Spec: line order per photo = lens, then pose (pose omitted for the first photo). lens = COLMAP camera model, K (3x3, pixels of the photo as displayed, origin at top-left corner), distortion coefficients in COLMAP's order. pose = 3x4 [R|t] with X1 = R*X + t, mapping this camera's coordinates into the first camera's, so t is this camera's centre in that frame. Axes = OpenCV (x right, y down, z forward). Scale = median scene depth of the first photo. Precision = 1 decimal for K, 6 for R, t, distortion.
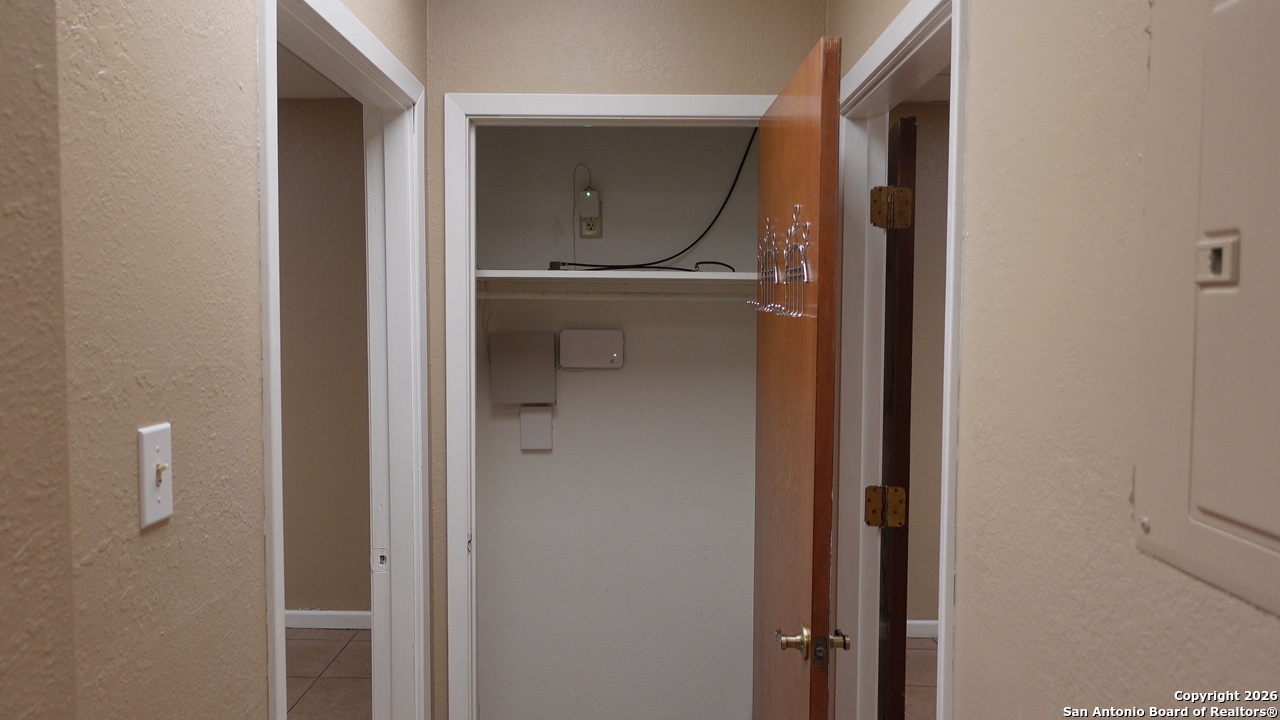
lens RADIAL K [[994.1, 0, 641.4], [0, 994.1, 356.2], [0, 0, 1]] dist [-0.004004, -0.004208]
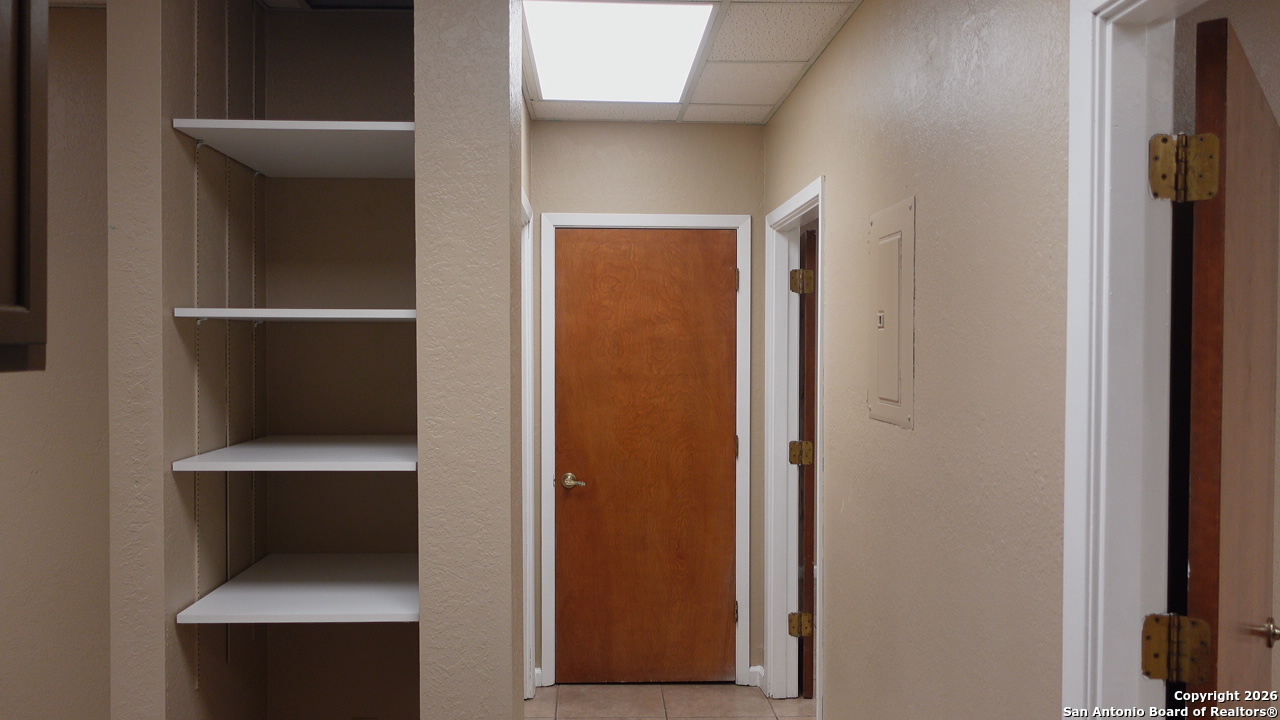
lens RADIAL K [[994.1, 0, 641.4], [0, 994.1, 356.2], [0, 0, 1]] dist [-0.004004, -0.004208]
pose [[0.998573, -0.004588, 0.053208, -0.123746], [0.006522, 0.999323, -0.036220, 0.044063], [-0.053005, 0.036515, 0.997926, -0.721476]]
